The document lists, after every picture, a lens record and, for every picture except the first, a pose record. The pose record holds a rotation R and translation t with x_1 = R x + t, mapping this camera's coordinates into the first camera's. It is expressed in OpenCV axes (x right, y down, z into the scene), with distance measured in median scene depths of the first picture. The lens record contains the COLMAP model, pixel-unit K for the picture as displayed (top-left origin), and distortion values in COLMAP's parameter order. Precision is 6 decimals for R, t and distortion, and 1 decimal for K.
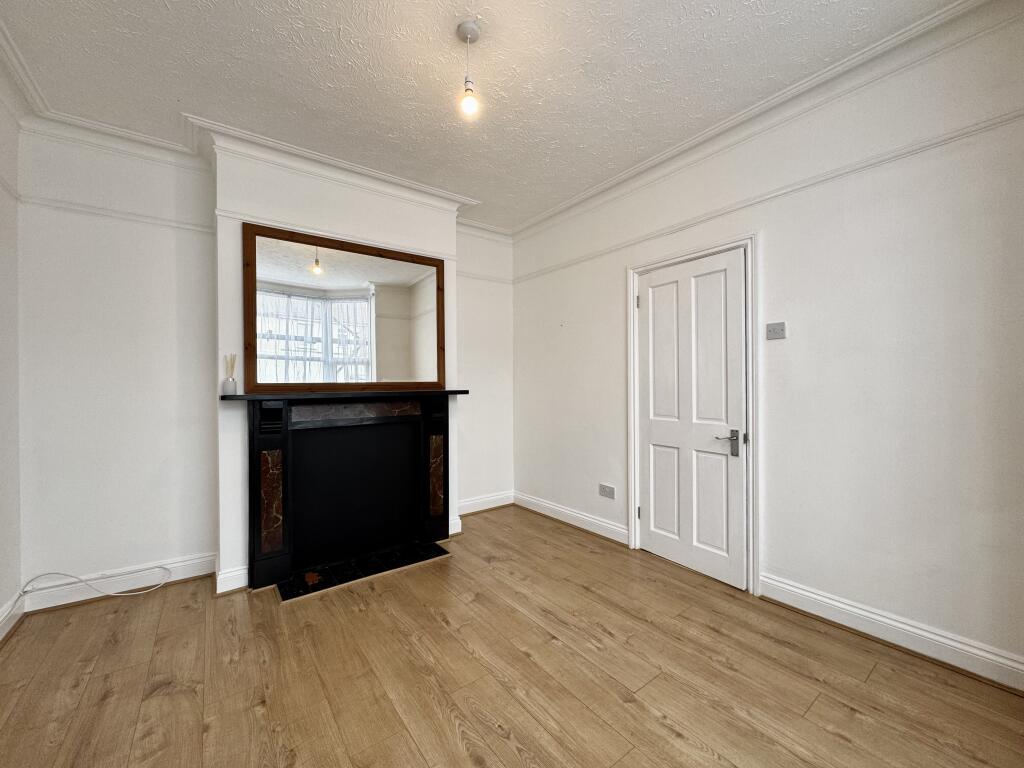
lens RADIAL K [[409.0, 0, 511.1], [0, 409.0, 386.0], [0, 0, 1]] dist [-0.000381, -0.000040]
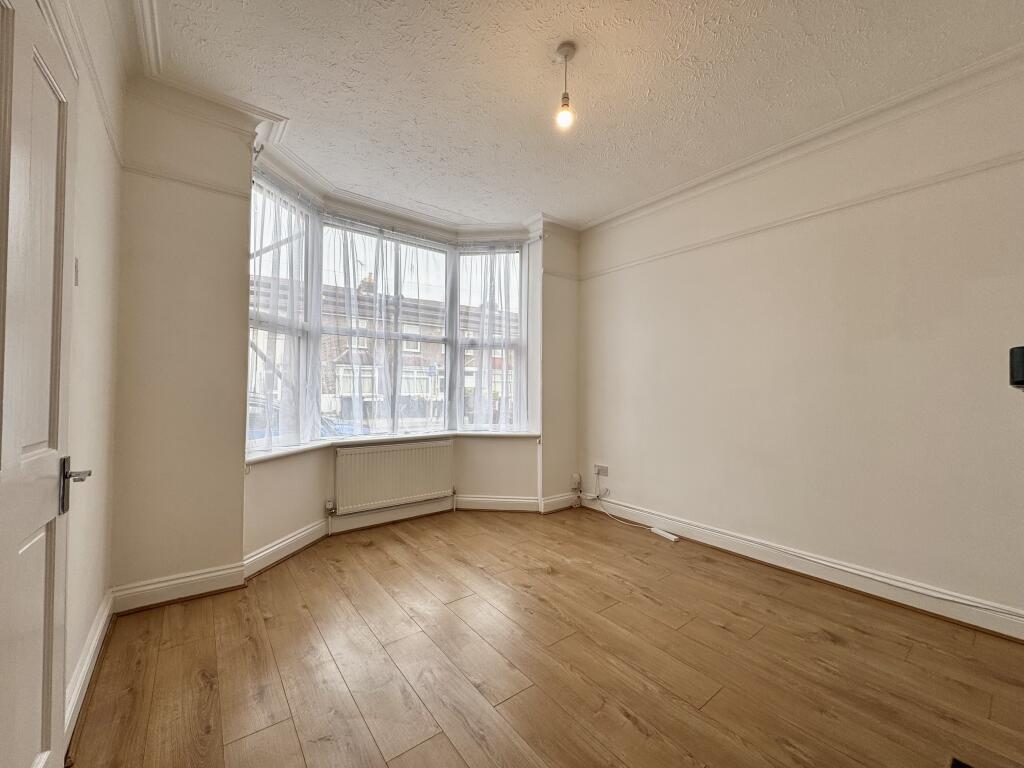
lens RADIAL K [[409.0, 0, 512.0], [0, 409.0, 384.6], [0, 0, 1]] dist [-0.000381, -0.000040]
pose [[-0.999783, -0.000627, -0.020843, 0.064599], [-0.000273, 0.999856, -0.016986, 0.048717], [0.020851, -0.016976, -0.999638, 2.153017]]
